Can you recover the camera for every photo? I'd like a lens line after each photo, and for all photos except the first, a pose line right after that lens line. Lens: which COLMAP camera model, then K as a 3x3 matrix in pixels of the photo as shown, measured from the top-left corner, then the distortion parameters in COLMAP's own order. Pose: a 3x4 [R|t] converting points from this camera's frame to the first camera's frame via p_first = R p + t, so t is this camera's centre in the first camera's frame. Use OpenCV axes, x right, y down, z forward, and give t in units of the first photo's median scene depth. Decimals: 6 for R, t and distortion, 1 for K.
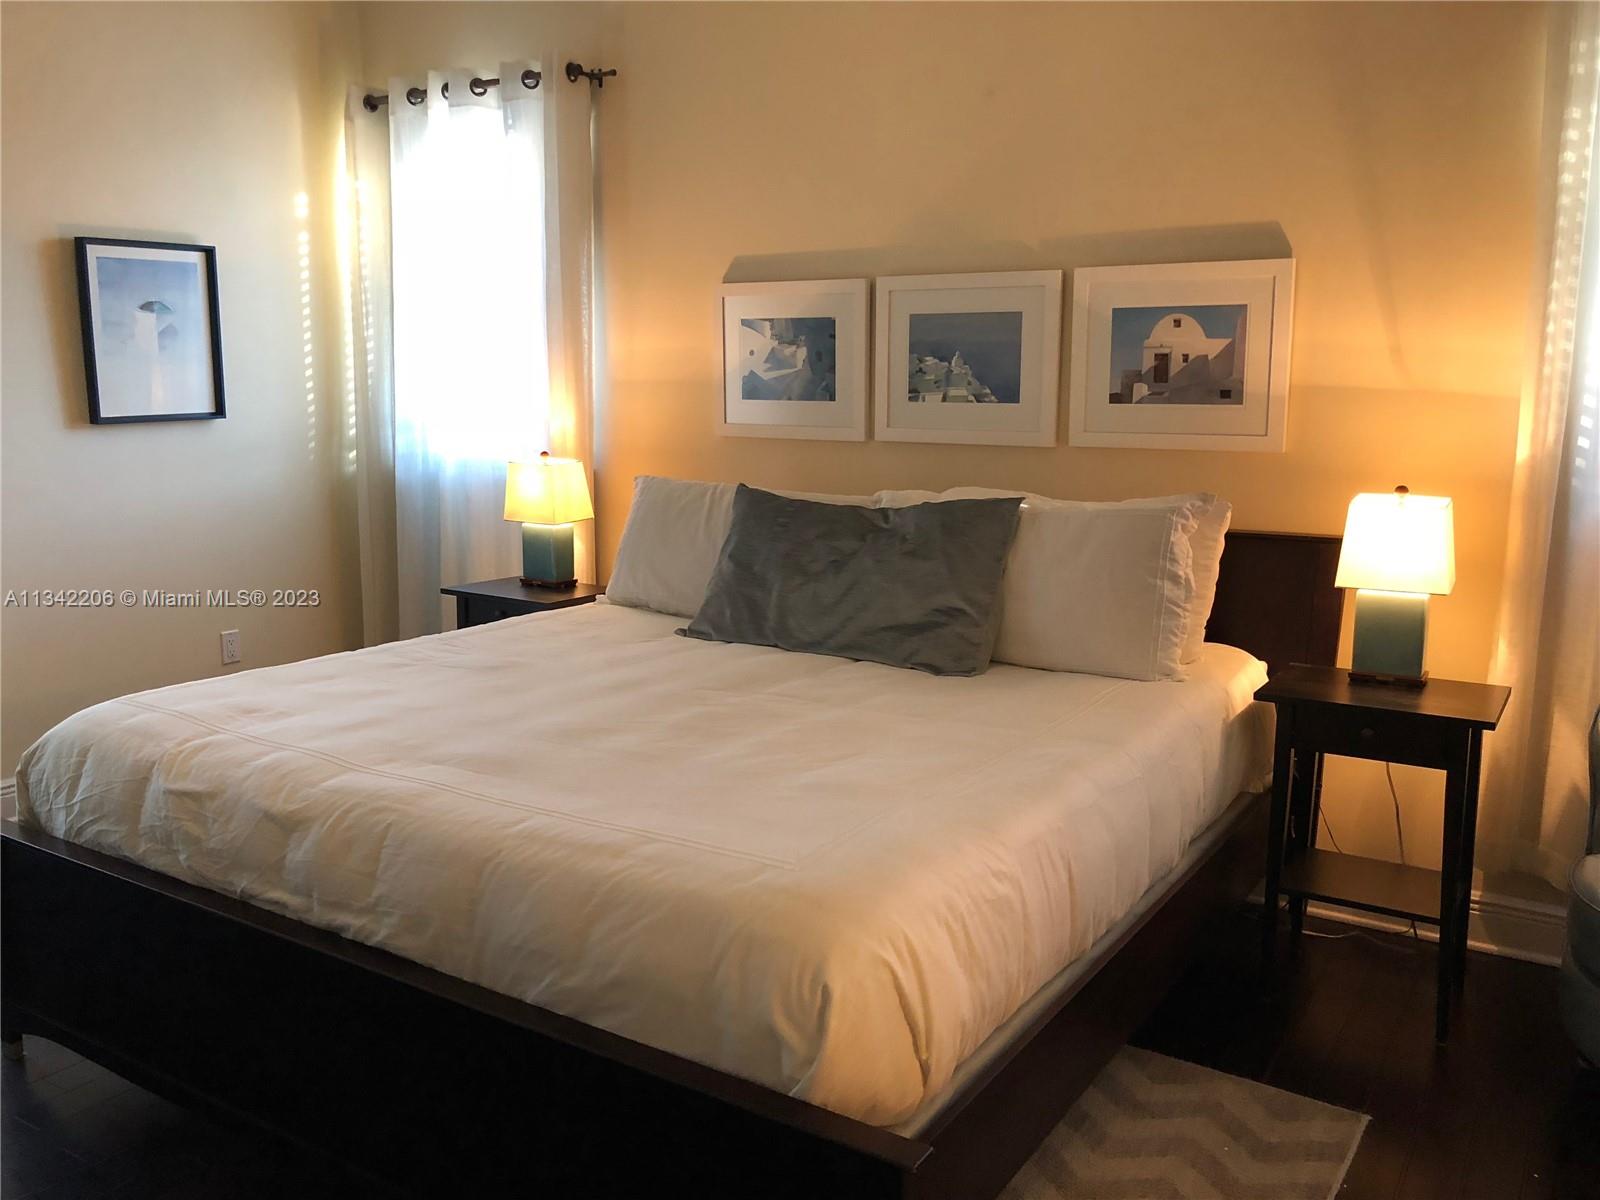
lens RADIAL K [[1331.1, 0, 799.9], [0, 1331.1, 597.1], [0, 0, 1]] dist [0.042645, -0.053867]
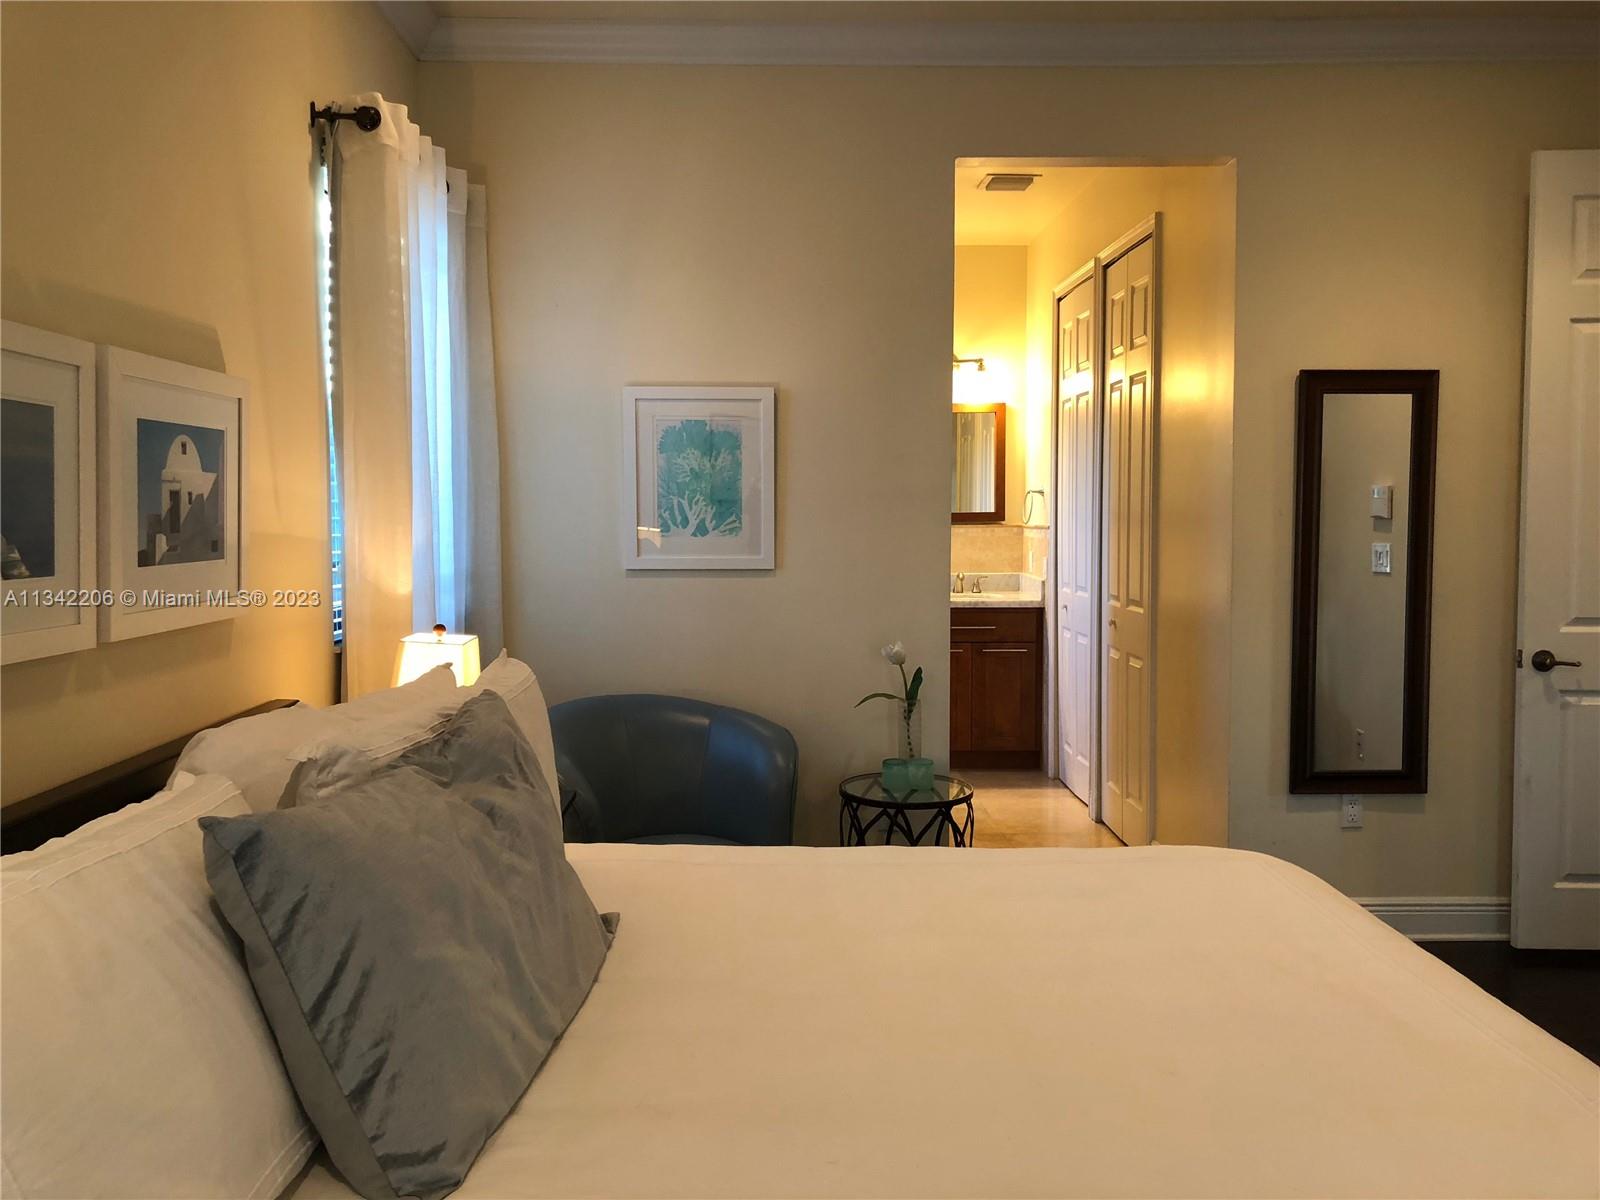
lens RADIAL K [[1331.1, 0, 799.8], [0, 1331.1, 595.8], [0, 0, 1]] dist [0.042645, -0.053867]
pose [[-0.569935, -0.052145, 0.820034, -0.475951], [0.138253, 0.977671, 0.158257, -0.193196], [-0.809976, 0.203568, -0.550000, 1.124857]]
